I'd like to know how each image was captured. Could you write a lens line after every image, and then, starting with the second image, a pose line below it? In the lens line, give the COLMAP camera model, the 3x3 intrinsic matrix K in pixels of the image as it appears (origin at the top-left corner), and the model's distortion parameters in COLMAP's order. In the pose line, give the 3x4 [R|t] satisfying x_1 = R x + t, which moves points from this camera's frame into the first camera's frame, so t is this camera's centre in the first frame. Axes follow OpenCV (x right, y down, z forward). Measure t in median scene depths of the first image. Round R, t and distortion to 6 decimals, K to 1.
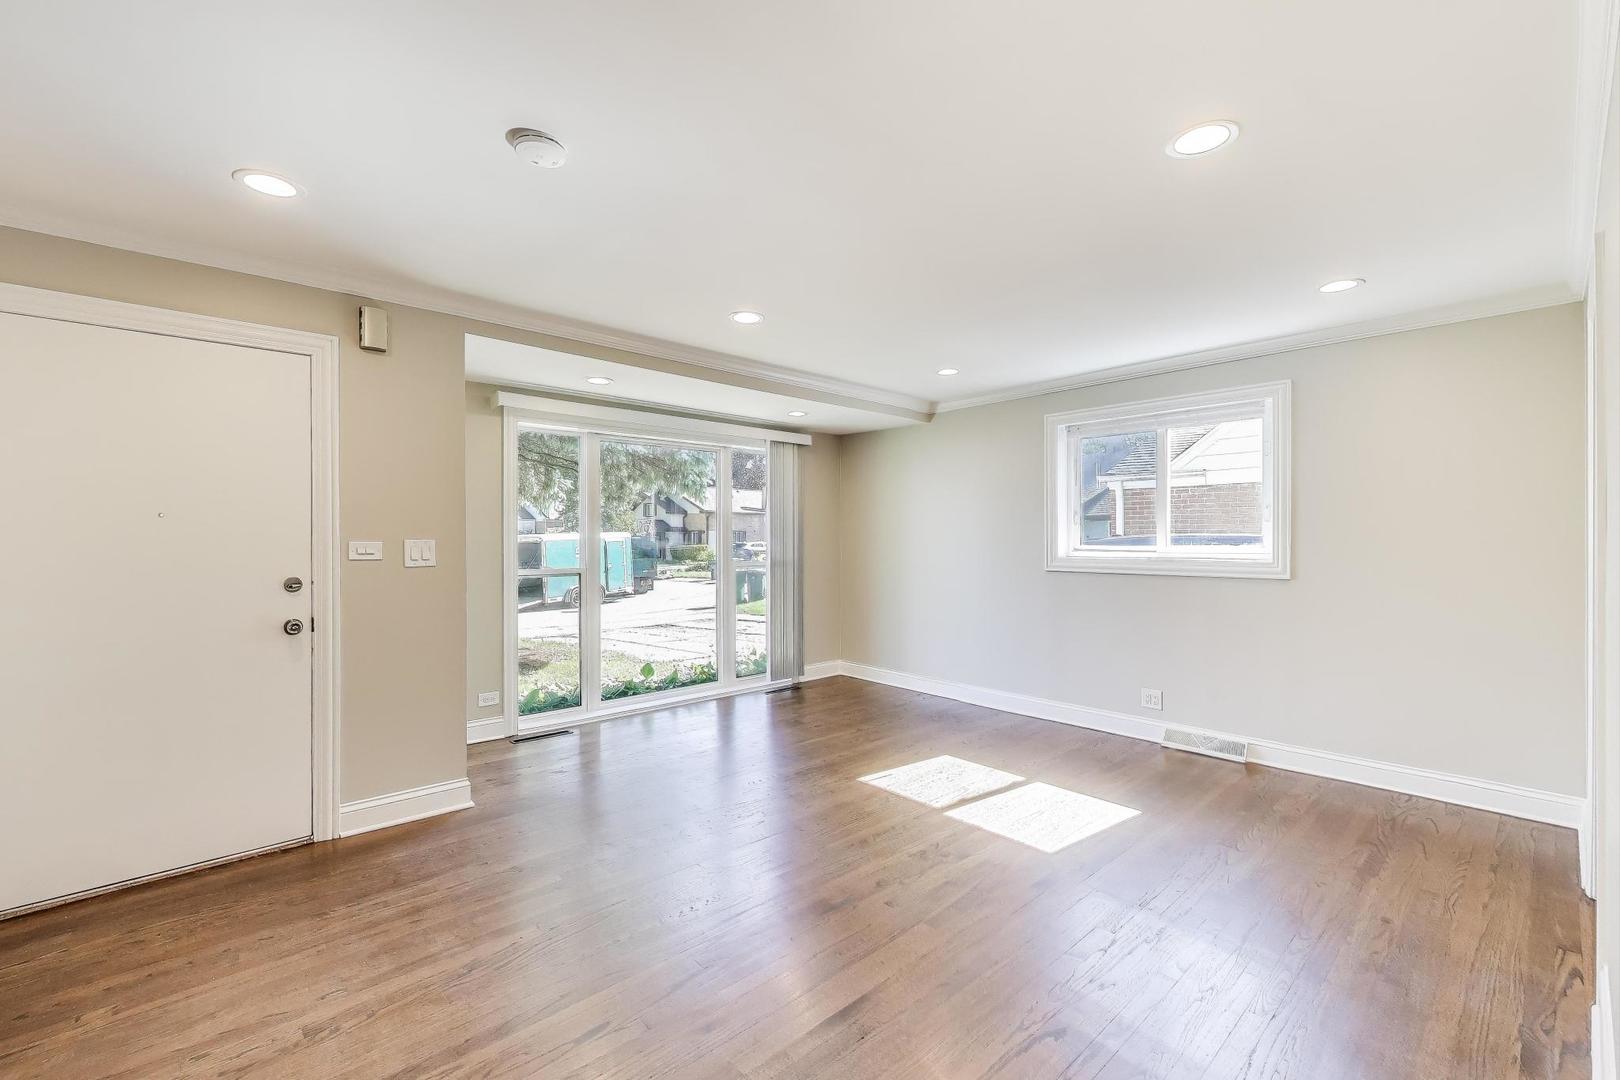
lens RADIAL K [[613.7, 0, 806.6], [0, 613.7, 534.6], [0, 0, 1]] dist [0.000288, -0.000047]
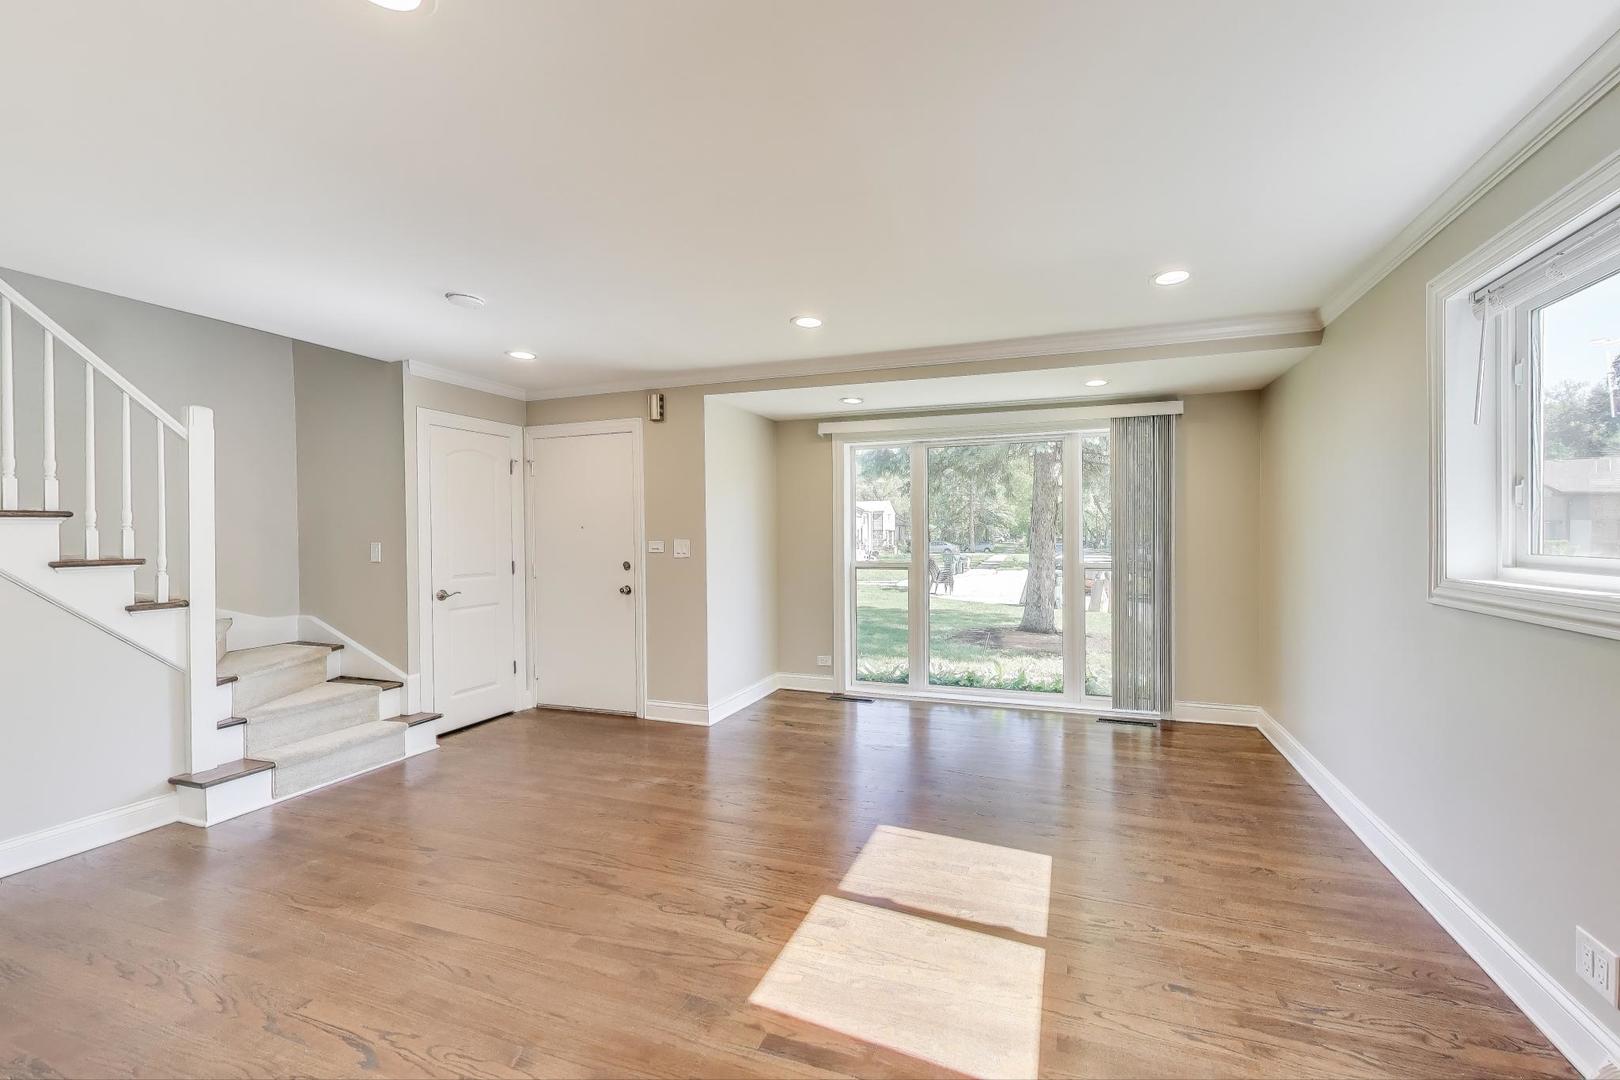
lens RADIAL K [[573.3, 0, 902.1], [0, 573.3, 541.1], [0, 0, 1]] dist [-0.020225, -0.000091]
pose [[0.563776, 0.005981, -0.825906, 0.767514], [0.010619, 0.999839, 0.014490, -0.003632], [0.825859, -0.016940, 0.563622, 0.602476]]
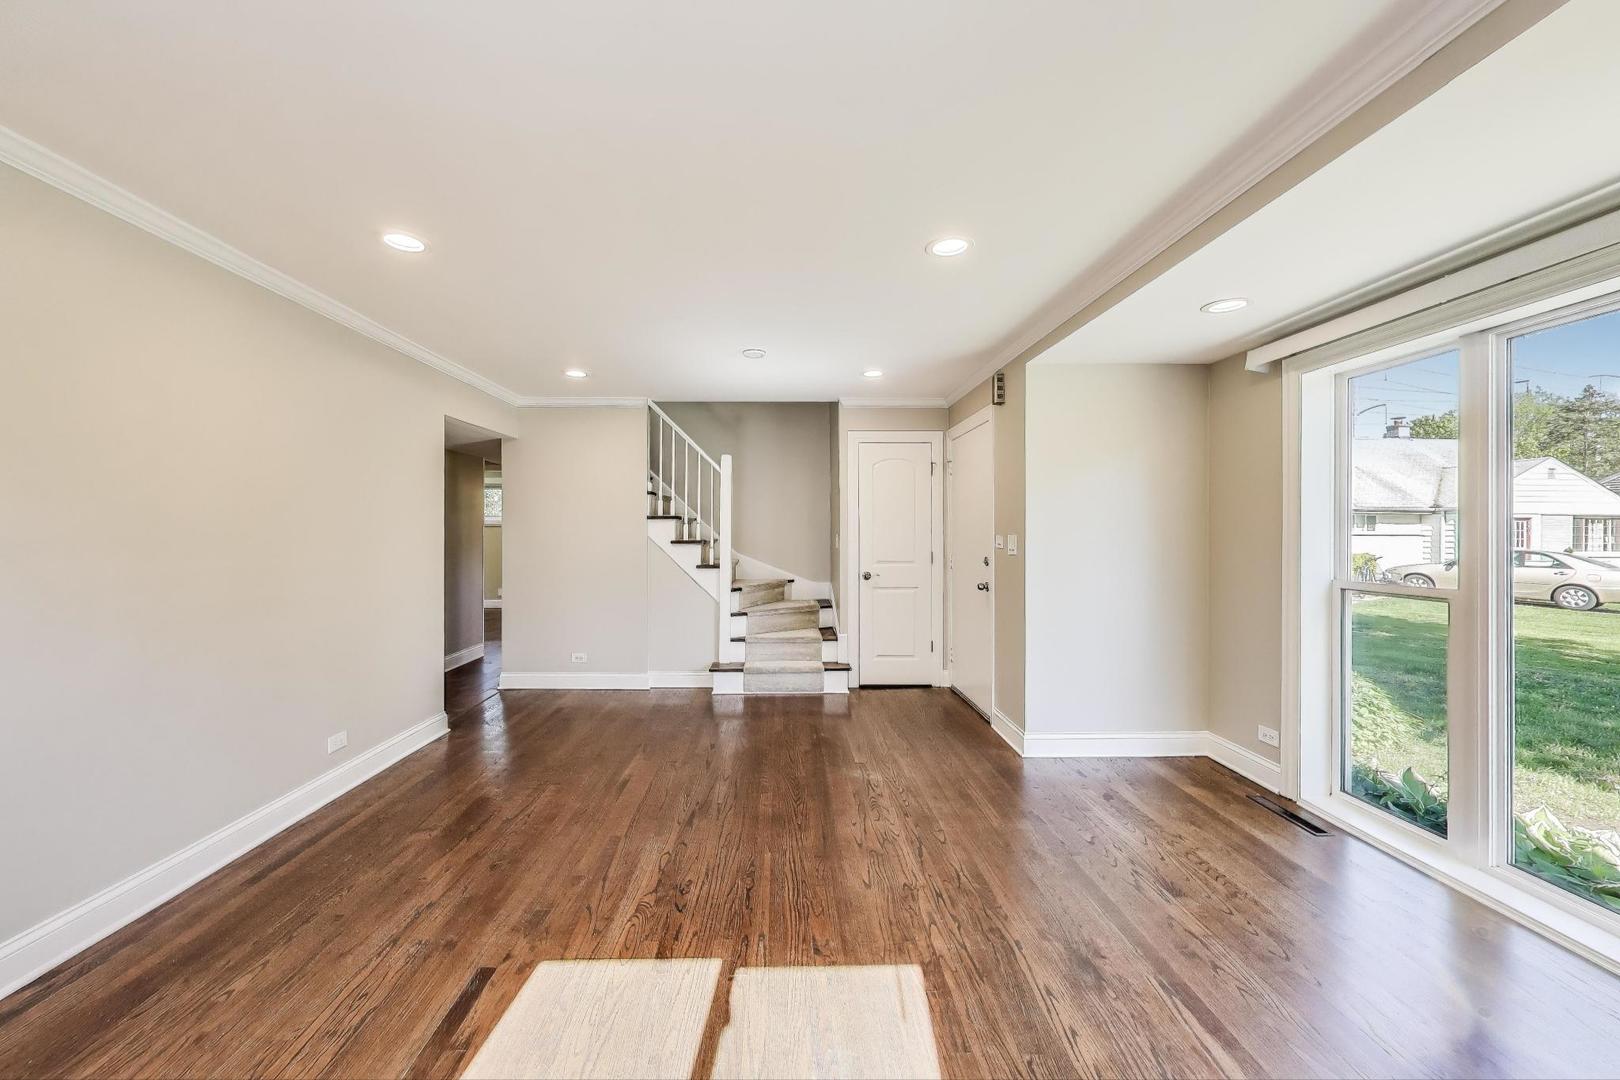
lens RADIAL K [[592.4, 0, 817.6], [0, 592.4, 537.2], [0, 0, 1]] dist [0.000046, -0.000044]
pose [[-0.597291, 0.005740, -0.802004, 0.592479], [0.003107, 0.999983, 0.004843, 0.004692], [0.802019, 0.000401, -0.597299, 1.307799]]
